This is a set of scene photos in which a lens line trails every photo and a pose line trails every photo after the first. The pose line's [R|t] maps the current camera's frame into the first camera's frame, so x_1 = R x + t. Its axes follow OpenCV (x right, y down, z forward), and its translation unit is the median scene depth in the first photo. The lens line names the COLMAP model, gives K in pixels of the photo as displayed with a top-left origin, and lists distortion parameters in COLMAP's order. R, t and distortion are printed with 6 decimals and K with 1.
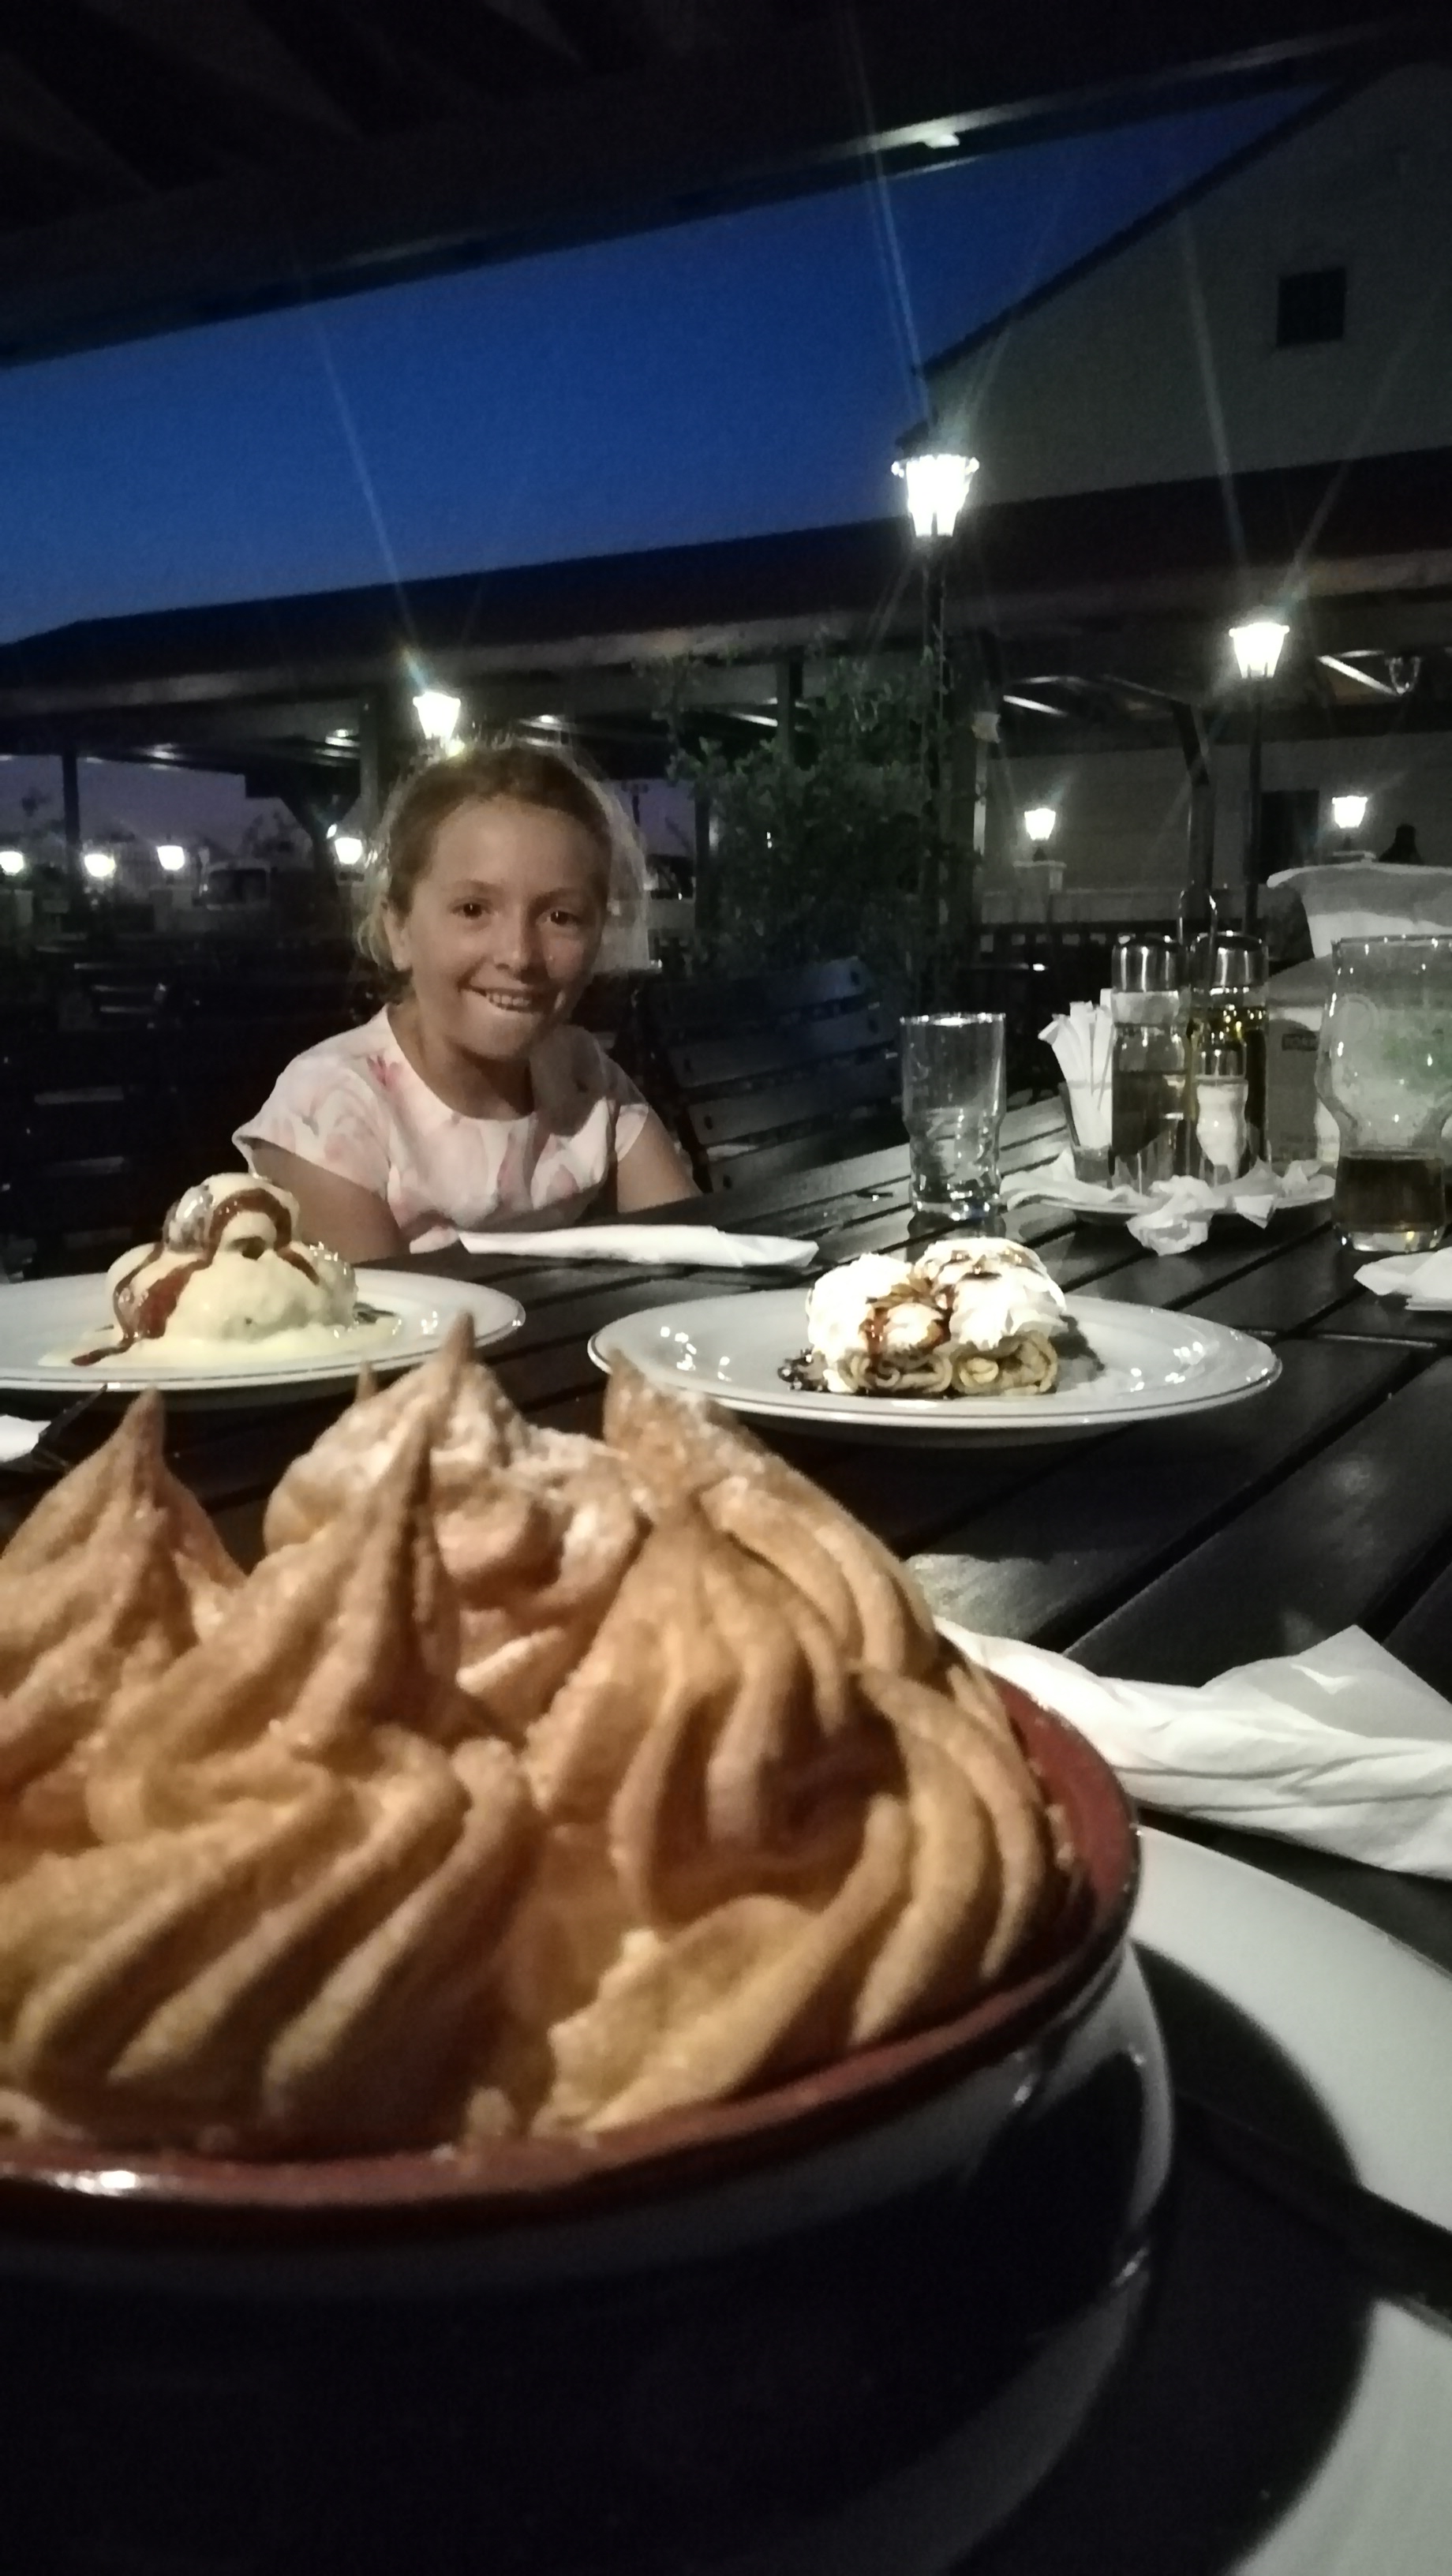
lens RADIAL K [[2049.1, 0, 706.1], [0, 2049.1, 1277.4], [0, 0, 1]] dist [0.088916, -0.112763]
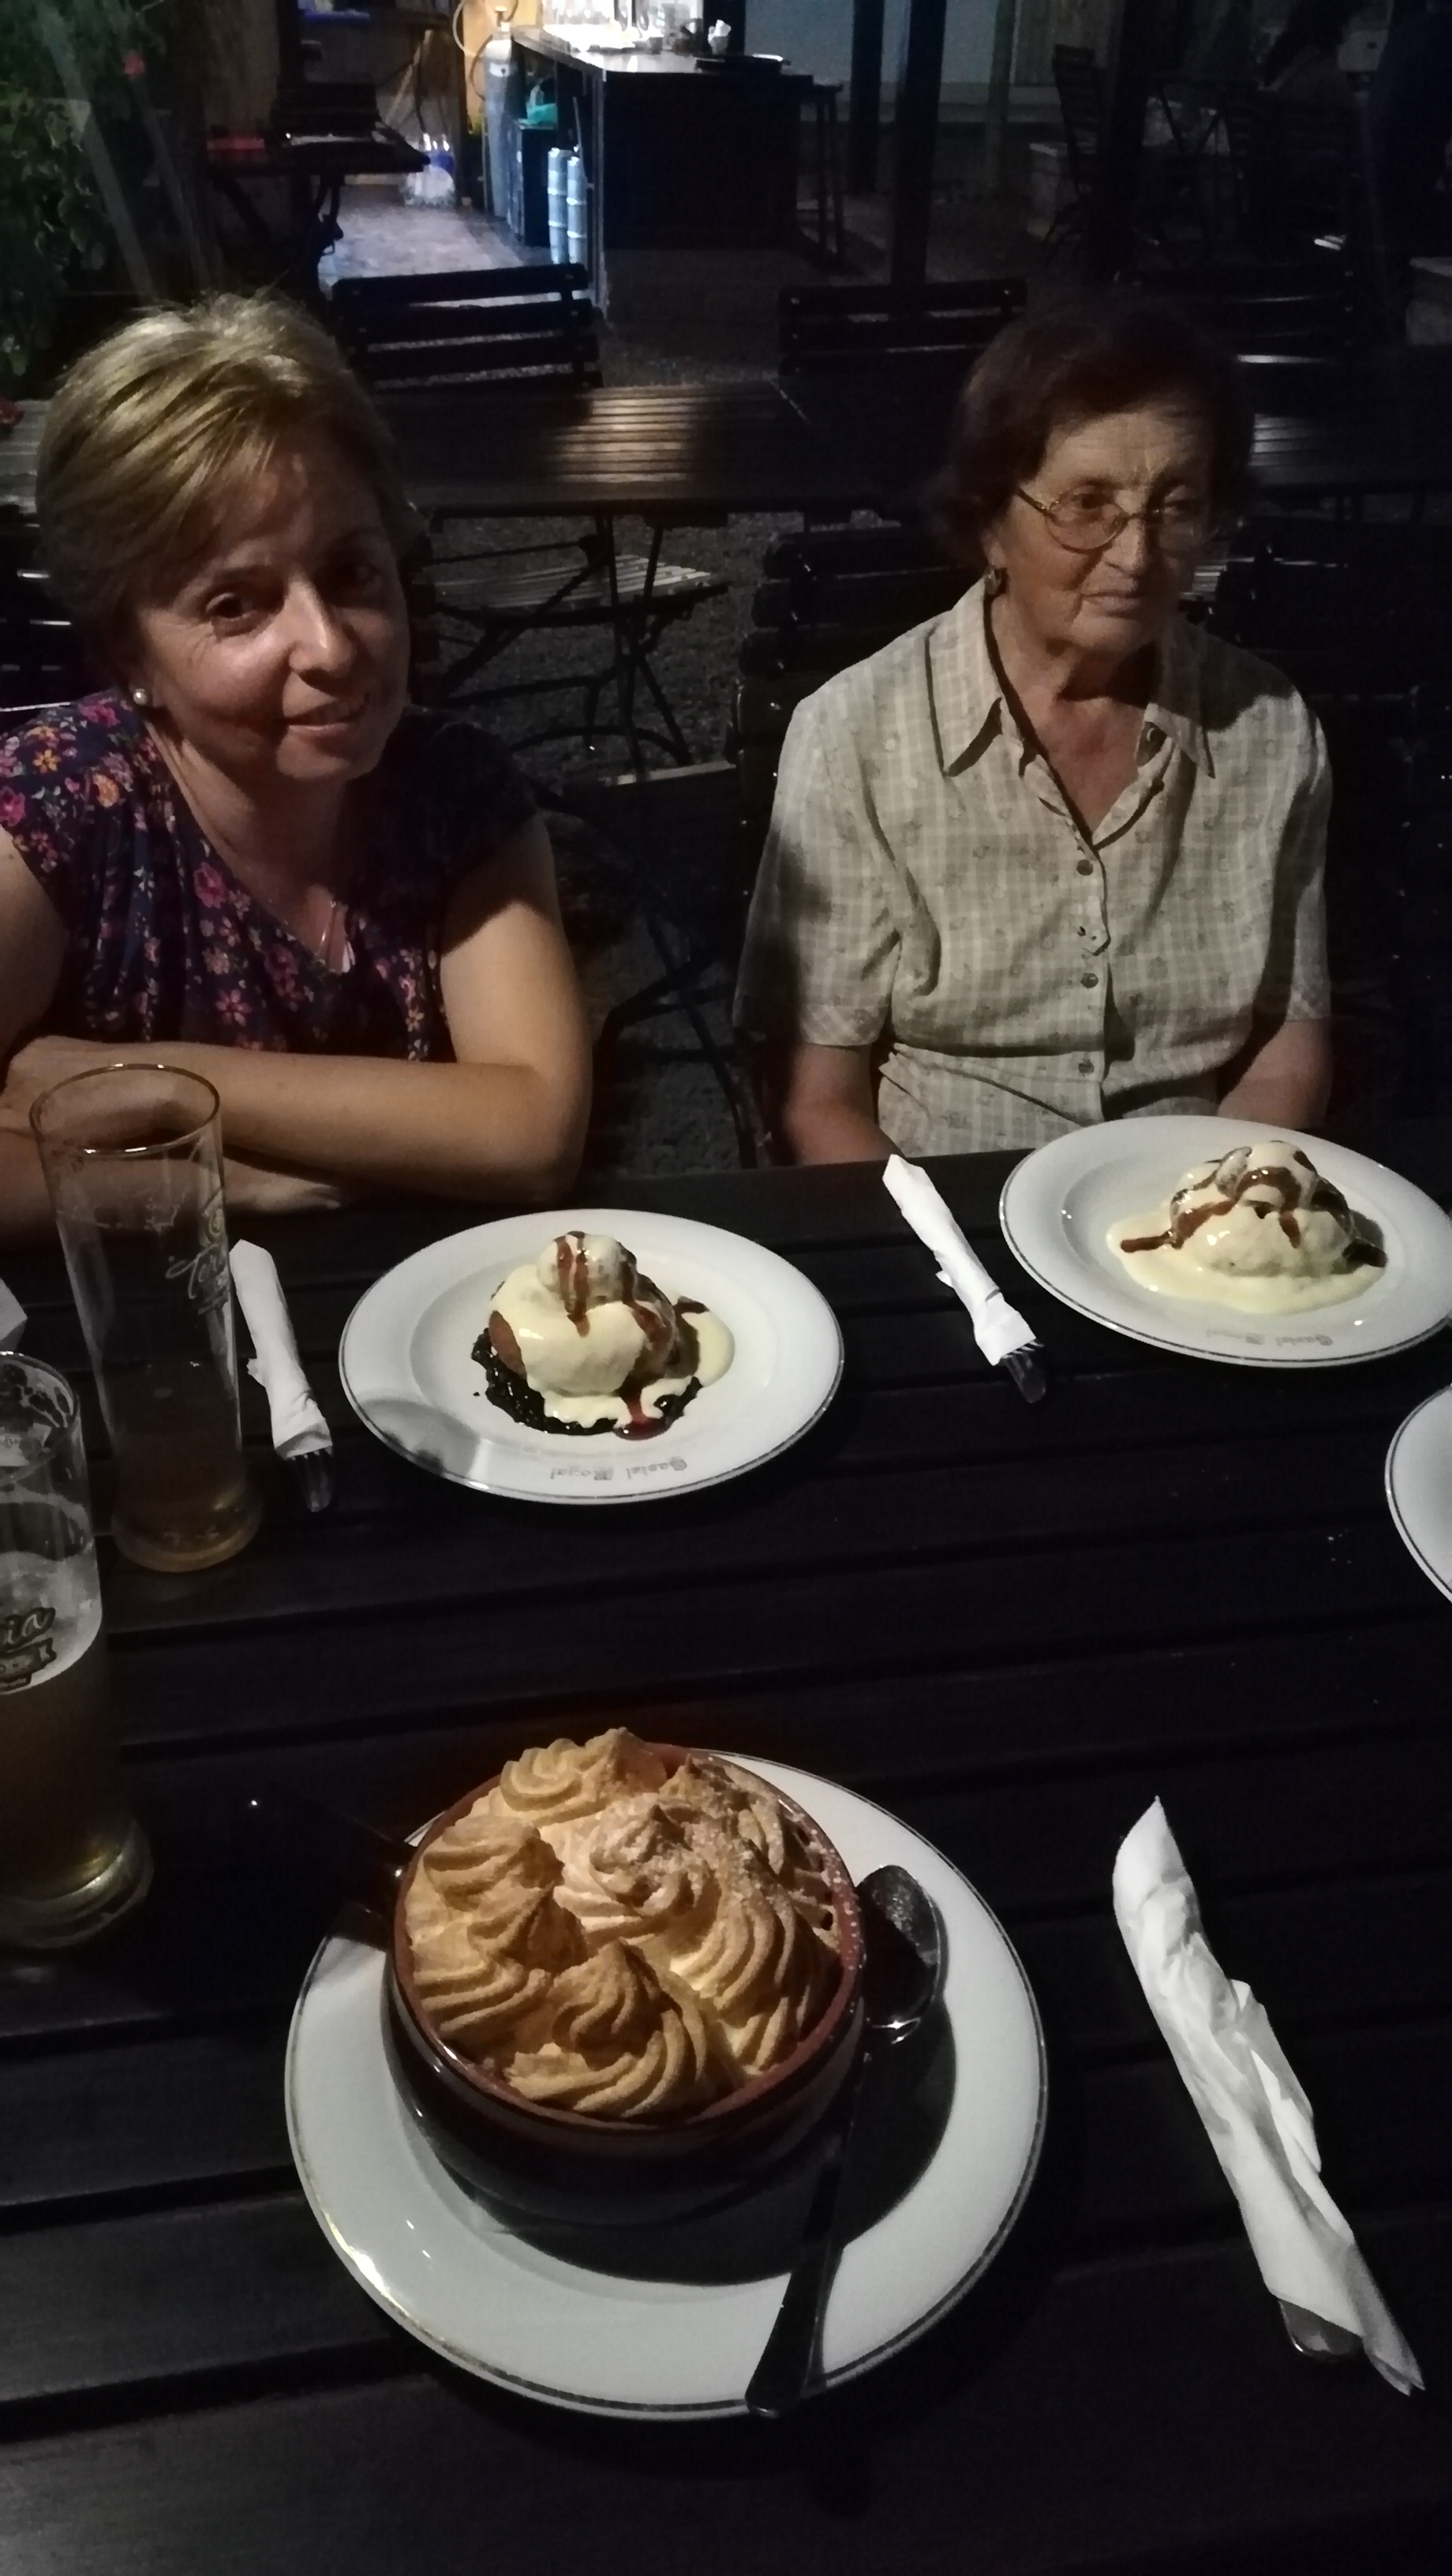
lens RADIAL K [[2049.1, 0, 706.4], [0, 2049.1, 1301.9], [0, 0, 1]] dist [0.088916, -0.112763]
pose [[0.656921, 0.446659, -0.607413, 0.415171], [-0.123005, 0.858329, 0.498138, -0.618250], [0.743858, -0.252522, 0.618795, -0.164229]]
